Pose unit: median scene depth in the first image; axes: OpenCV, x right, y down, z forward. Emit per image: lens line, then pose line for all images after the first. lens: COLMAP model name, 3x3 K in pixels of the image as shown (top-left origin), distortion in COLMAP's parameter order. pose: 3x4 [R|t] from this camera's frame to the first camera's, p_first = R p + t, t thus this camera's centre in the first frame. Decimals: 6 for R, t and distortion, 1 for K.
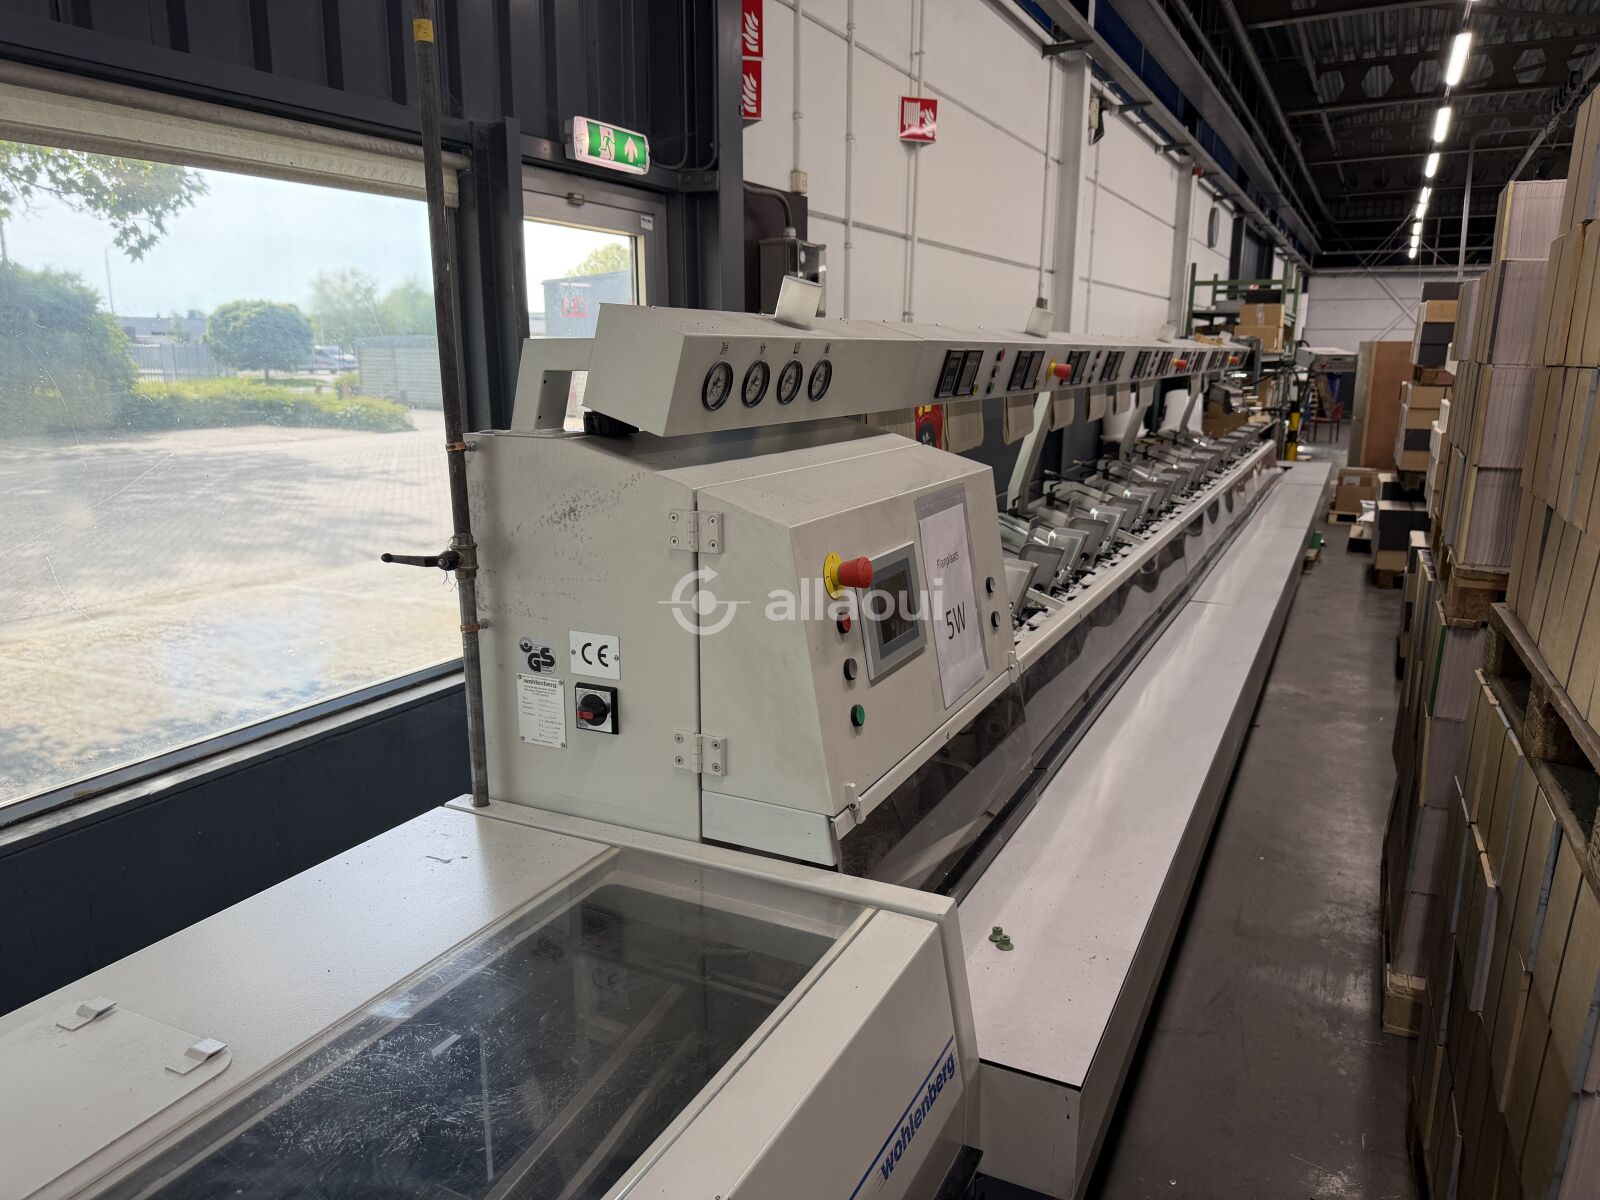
lens RADIAL K [[1128.7, 0, 804.0], [0, 1128.7, 604.1], [0, 0, 1]] dist [0.036940, -0.052046]
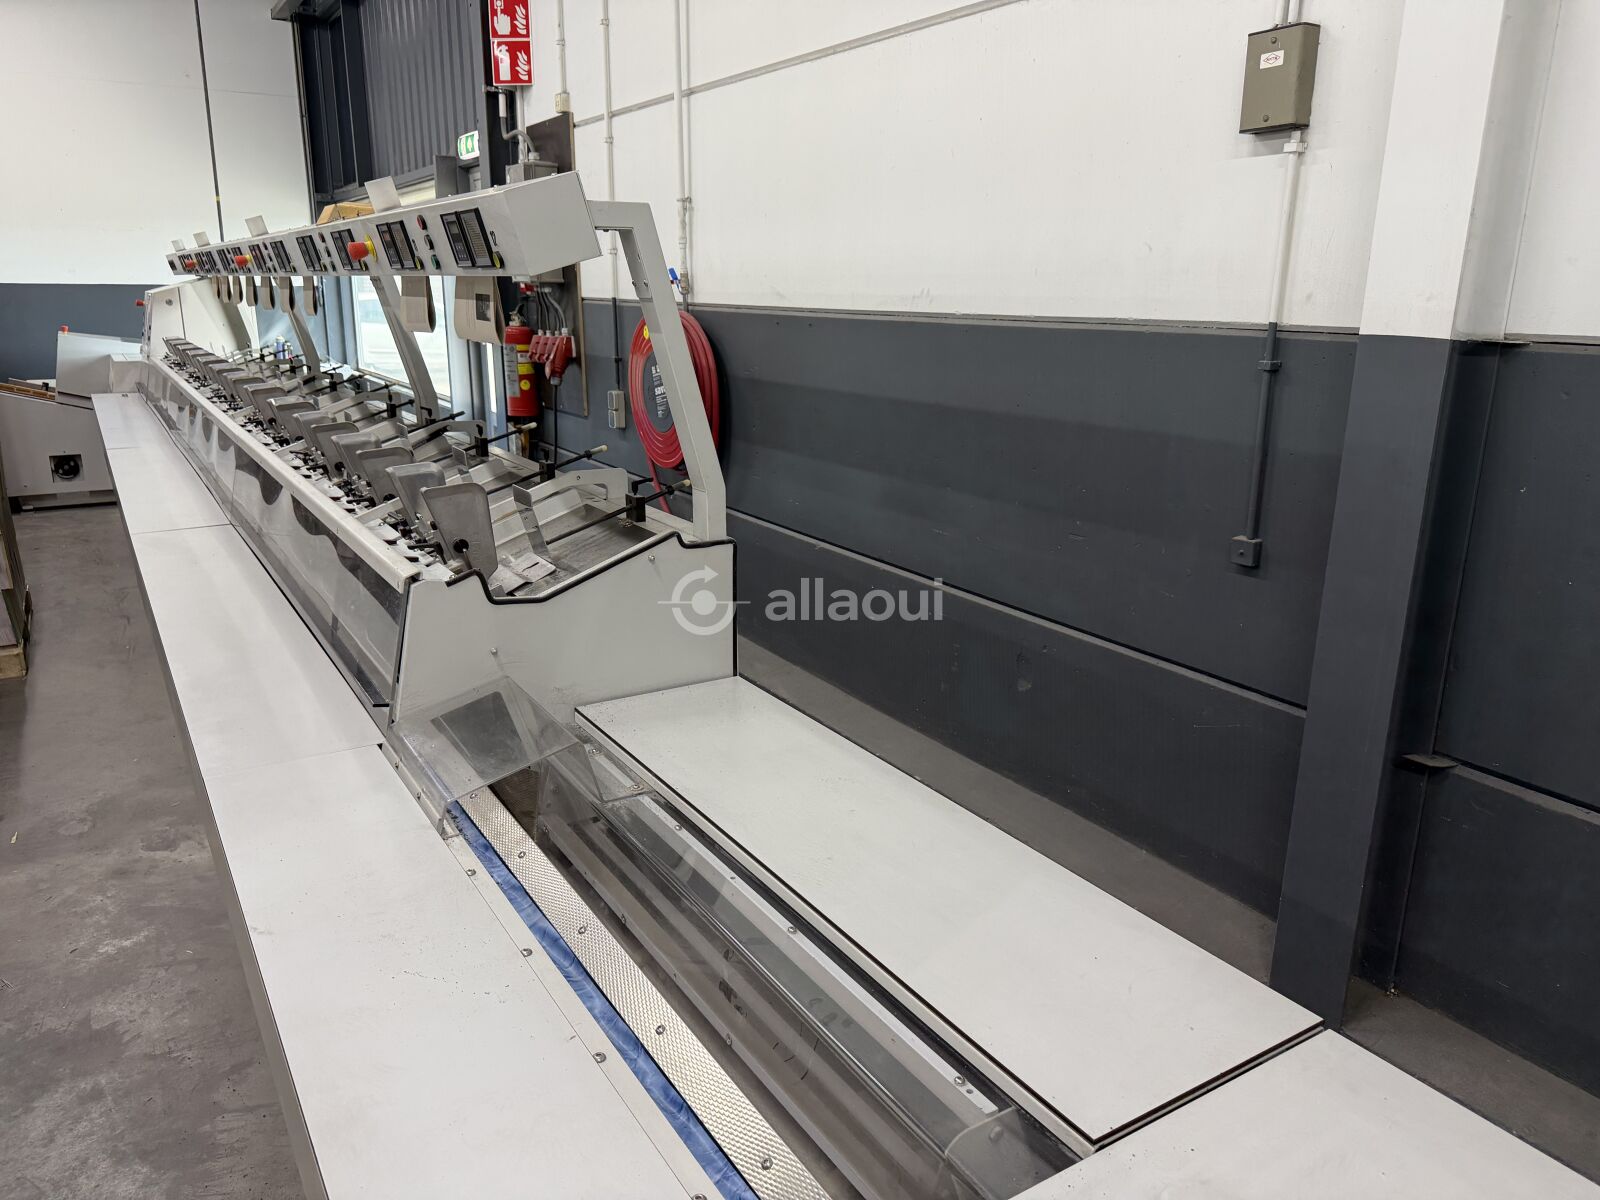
lens RADIAL K [[1136.6, 0, 797.1], [0, 1136.6, 607.7], [0, 0, 1]] dist [0.001810, -0.003534]
pose [[-0.525554, 0.219287, -0.822014, 0.749726], [-0.200608, 0.907023, 0.370223, -0.318943], [0.826771, 0.359475, -0.432698, 1.542607]]
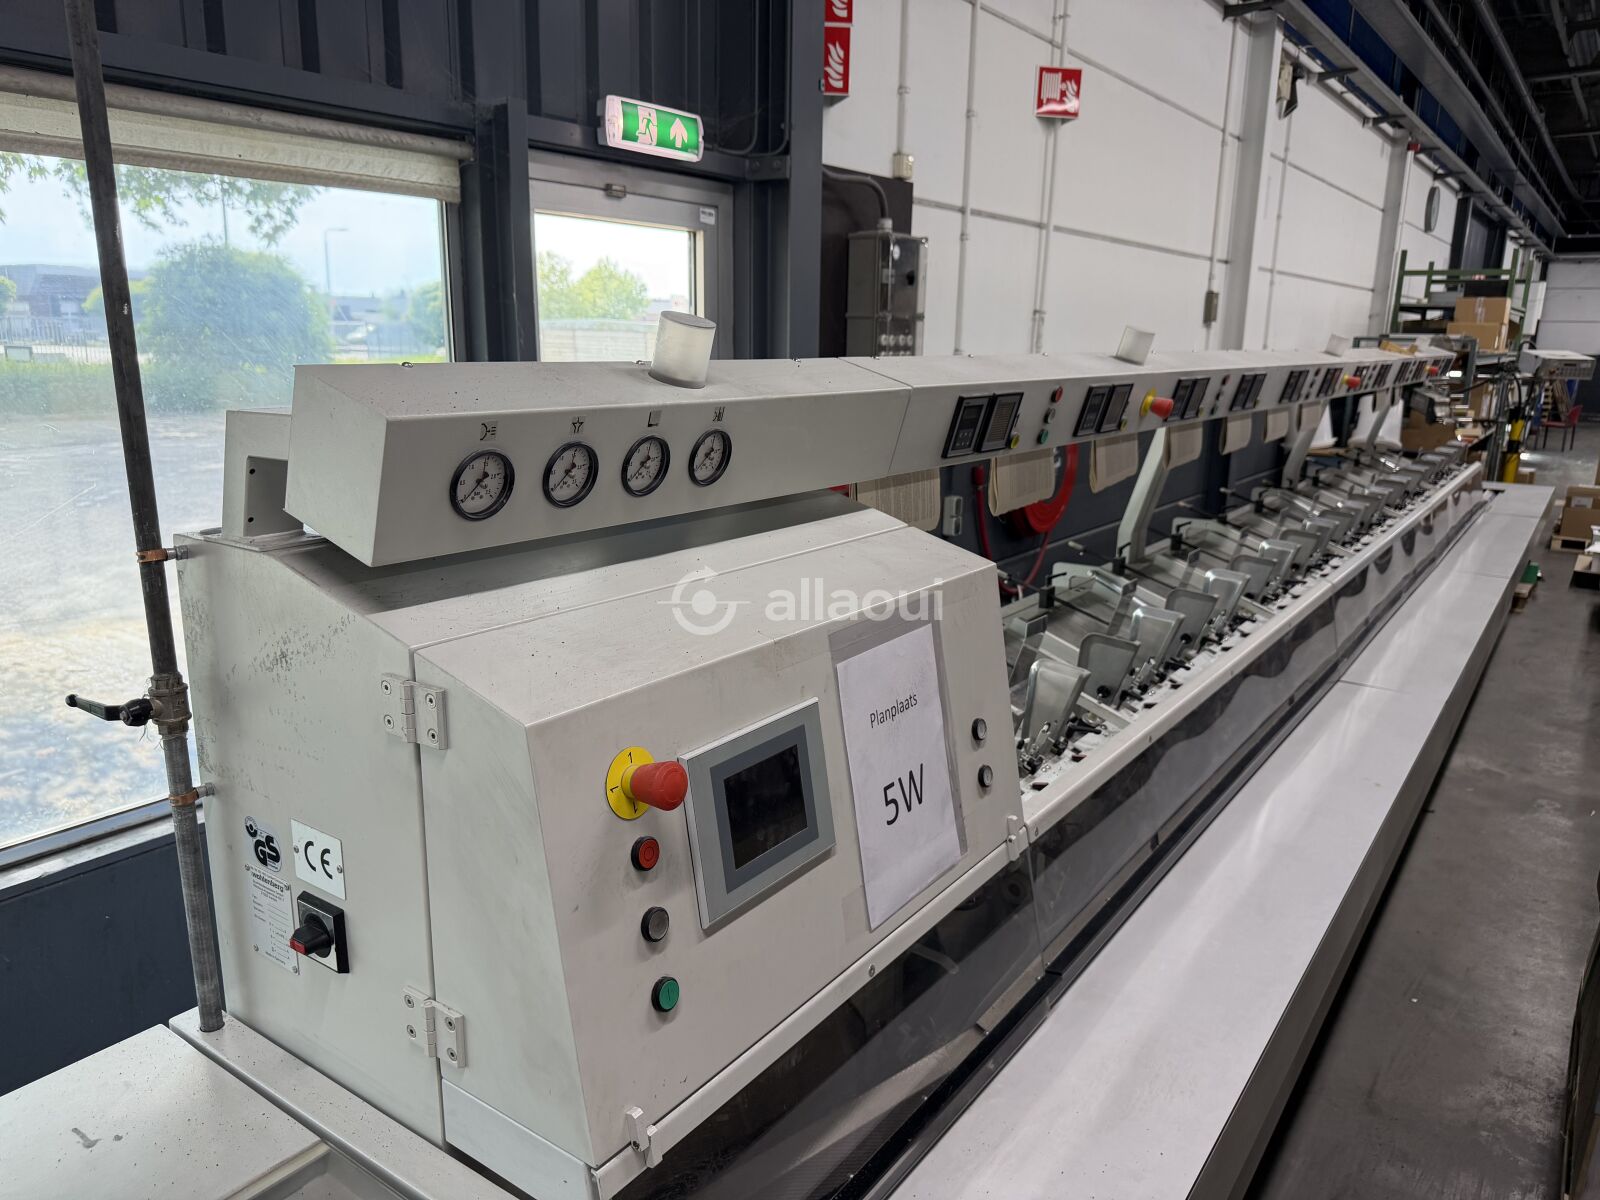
lens RADIAL K [[1136.6, 0, 797.1], [0, 1136.6, 607.7], [0, 0, 1]] dist [0.001810, -0.003534]
pose [[0.986791, 0.049171, -0.154356, 0.056339], [-0.046530, 0.998703, 0.020676, -0.037551], [0.155172, -0.013221, 0.987799, 0.094158]]
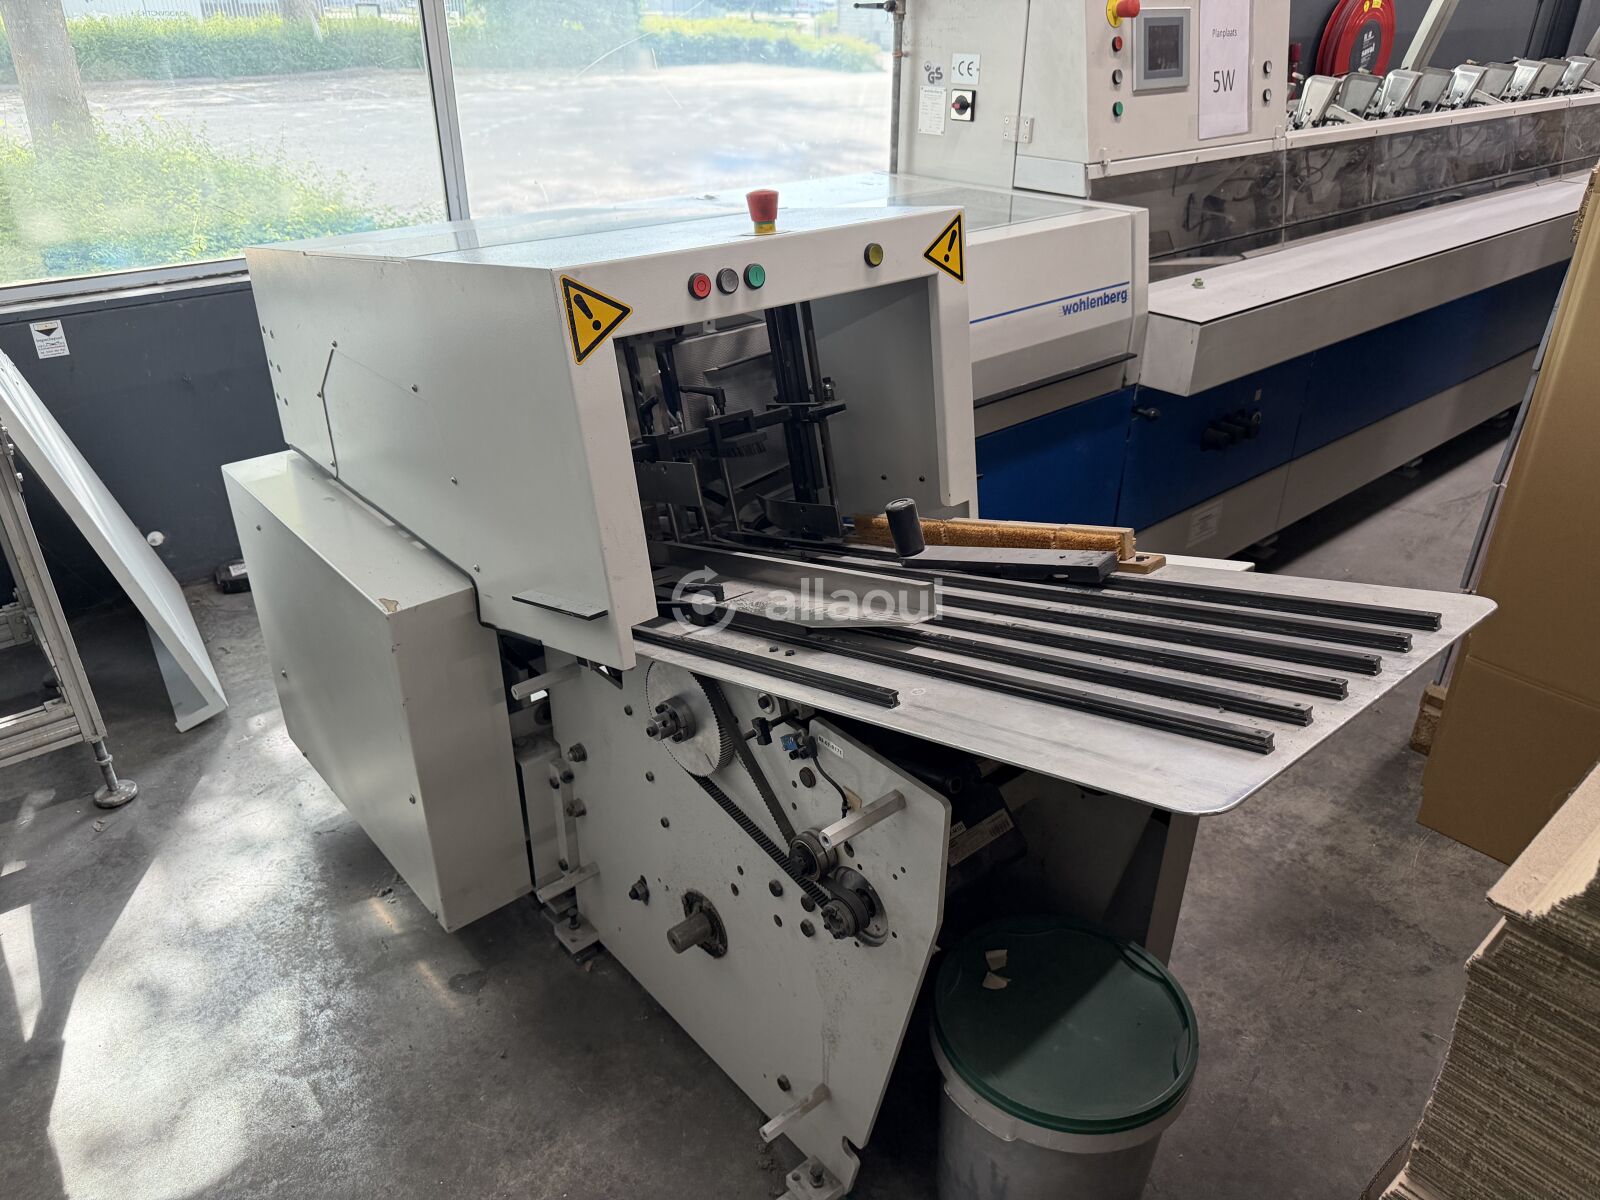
lens RADIAL K [[1136.6, 0, 797.1], [0, 1136.6, 607.7], [0, 0, 1]] dist [0.001810, -0.003534]
pose [[0.921873, 0.184724, -0.340628, 0.081688], [-0.085278, 0.954223, 0.286682, 0.092714], [0.377992, -0.235237, 0.895425, -0.211529]]
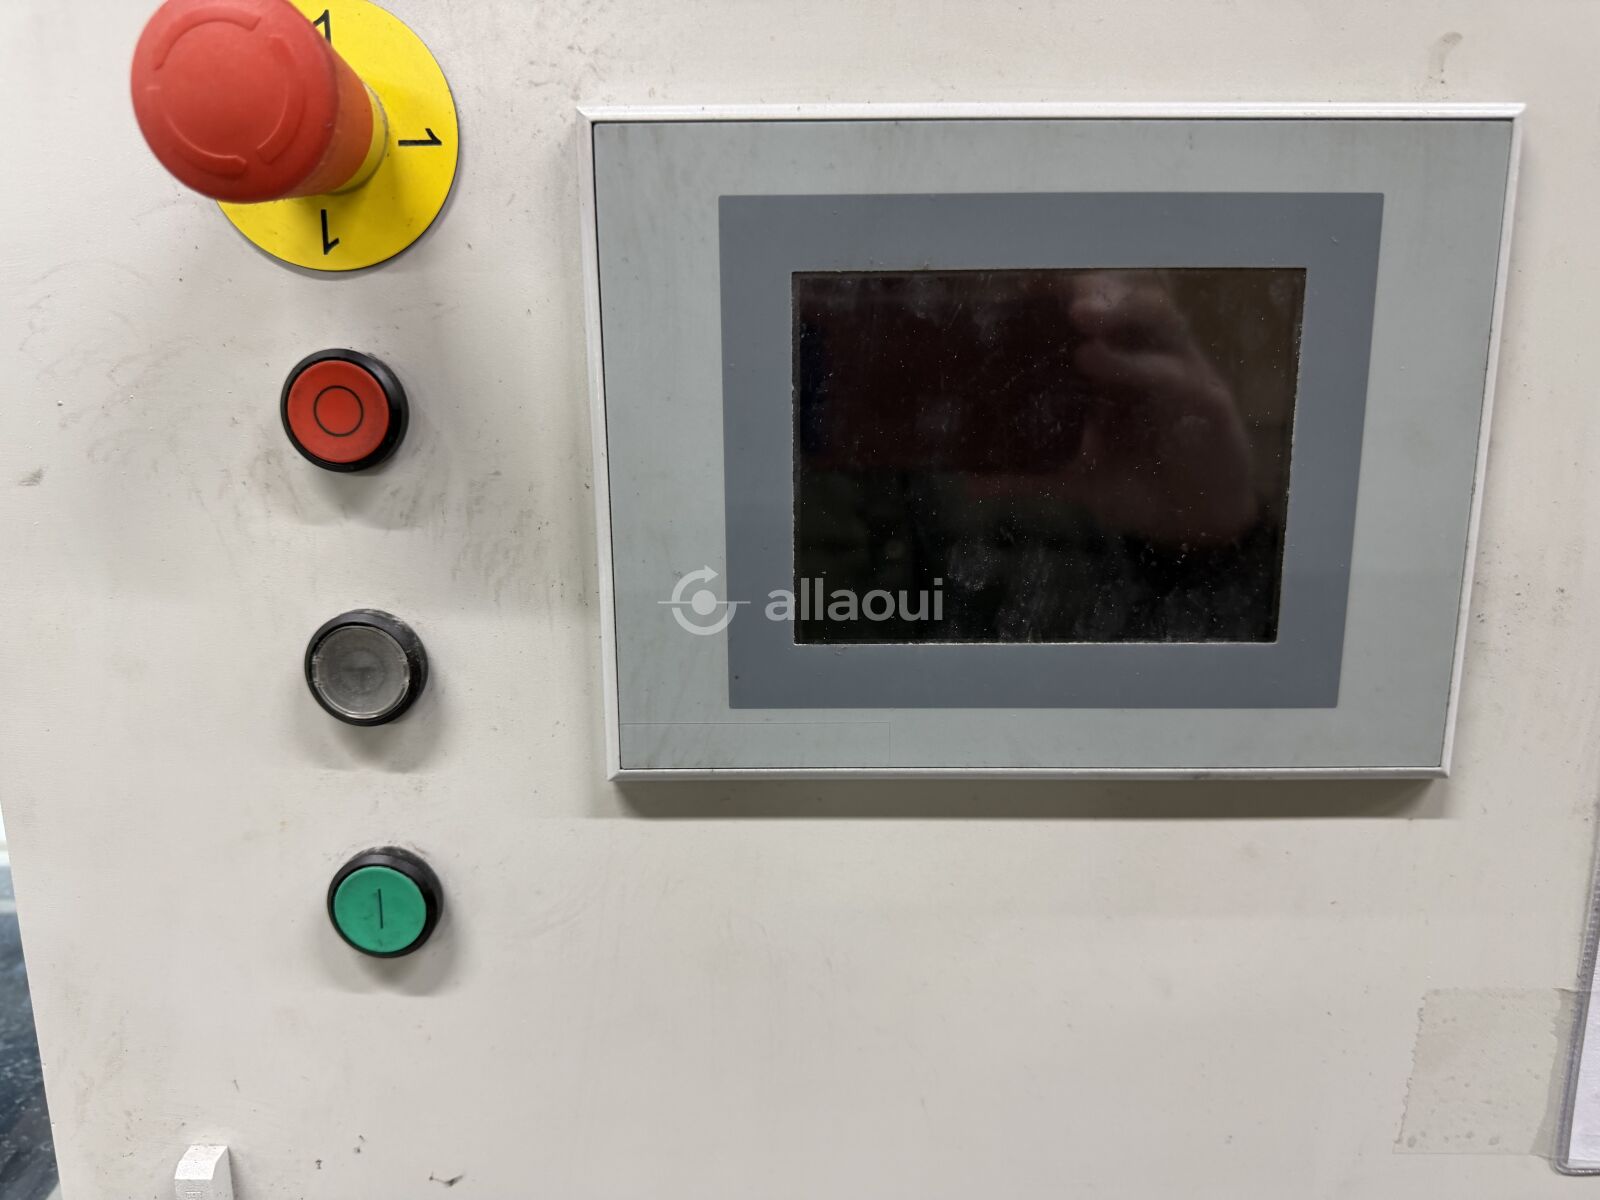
lens RADIAL K [[1128.7, 0, 804.0], [0, 1128.7, 604.1], [0, 0, 1]] dist [0.036940, -0.052046]
pose [[0.439983, 0.354774, -0.824955, 0.059577], [-0.198870, 0.934336, 0.295748, -0.006264], [0.875709, 0.033934, 0.481645, 0.253314]]
